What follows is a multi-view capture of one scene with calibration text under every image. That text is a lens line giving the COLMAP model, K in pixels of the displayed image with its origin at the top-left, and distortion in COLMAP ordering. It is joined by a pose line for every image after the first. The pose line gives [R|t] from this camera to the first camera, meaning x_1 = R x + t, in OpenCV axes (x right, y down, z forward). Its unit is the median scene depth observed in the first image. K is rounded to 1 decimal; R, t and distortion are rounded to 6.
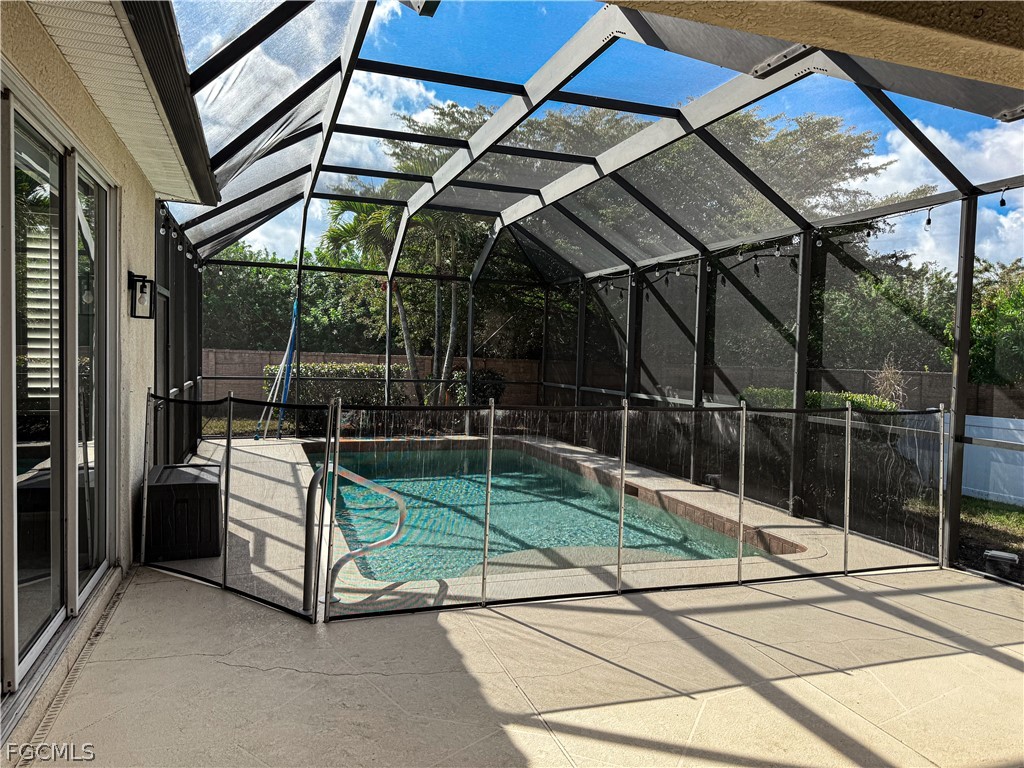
lens RADIAL K [[728.5, 0, 519.1], [0, 728.5, 379.5], [0, 0, 1]] dist [0.057606, -0.063158]
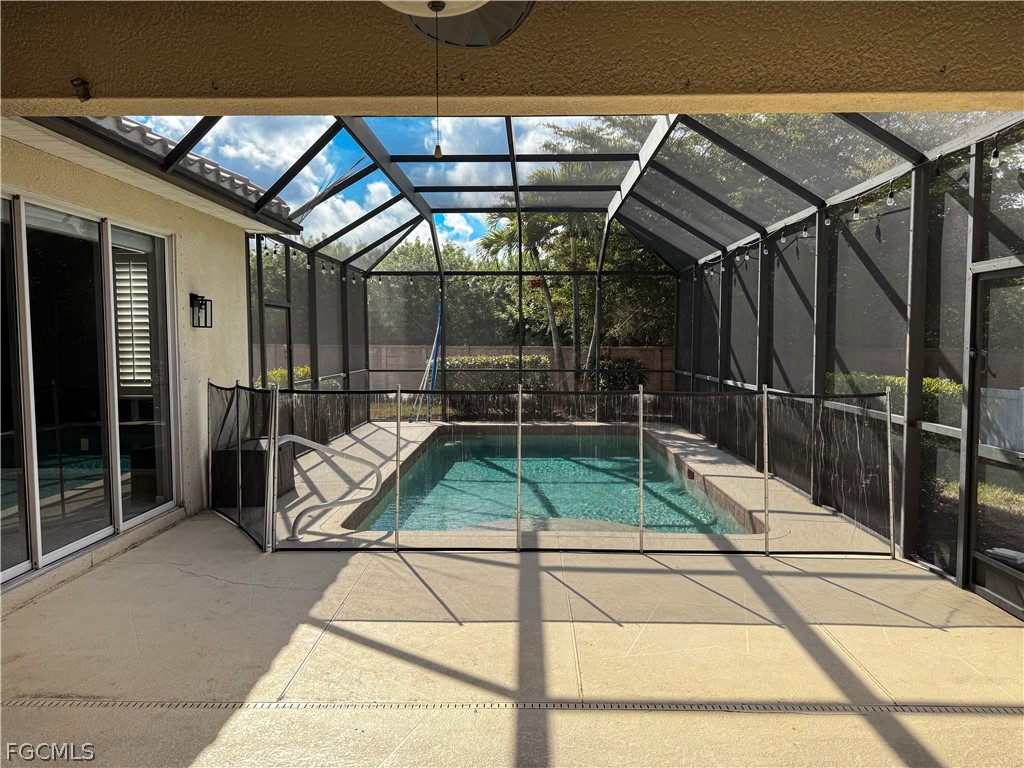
lens RADIAL K [[728.5, 0, 514.1], [0, 728.5, 380.3], [0, 0, 1]] dist [0.057606, -0.063158]
pose [[0.933445, -0.010577, -0.358564, 0.540793], [0.015982, 0.999799, 0.012115, 0.006846], [0.358363, -0.017040, 0.933427, -0.075799]]
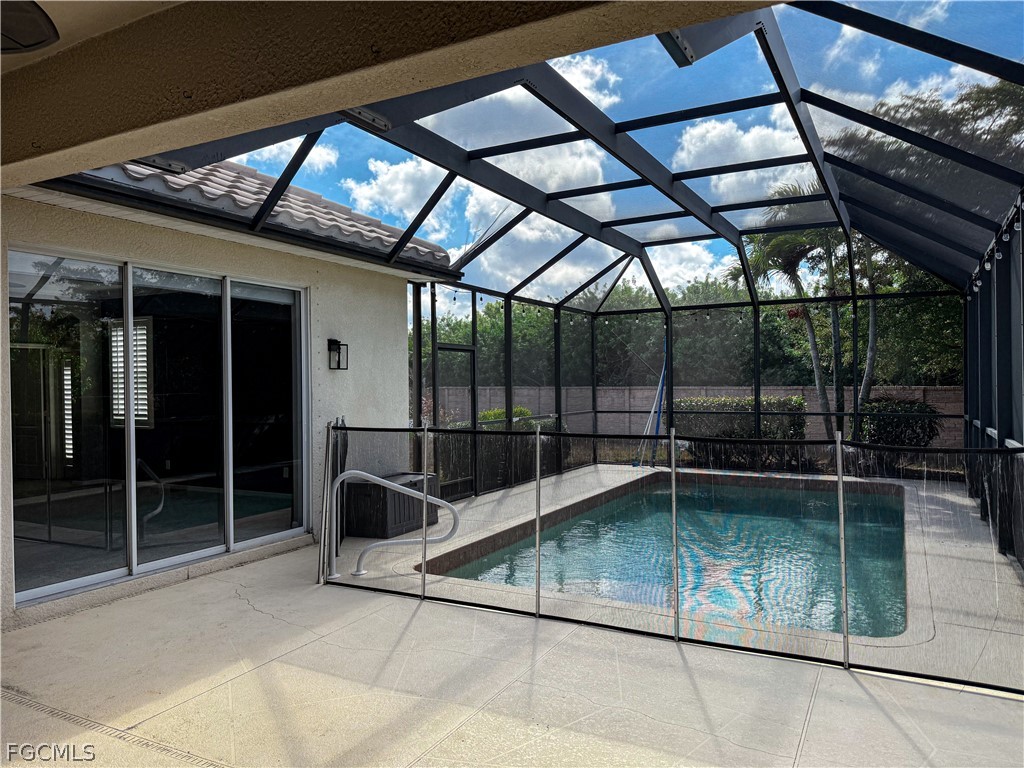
lens RADIAL K [[728.5, 0, 511.8], [0, 728.5, 381.0], [0, 0, 1]] dist [0.057606, -0.063158]
pose [[0.666513, -0.040507, -0.744392, 0.868812], [0.004142, 0.998709, -0.050637, 0.017001], [0.745482, 0.030667, 0.665820, 0.284232]]
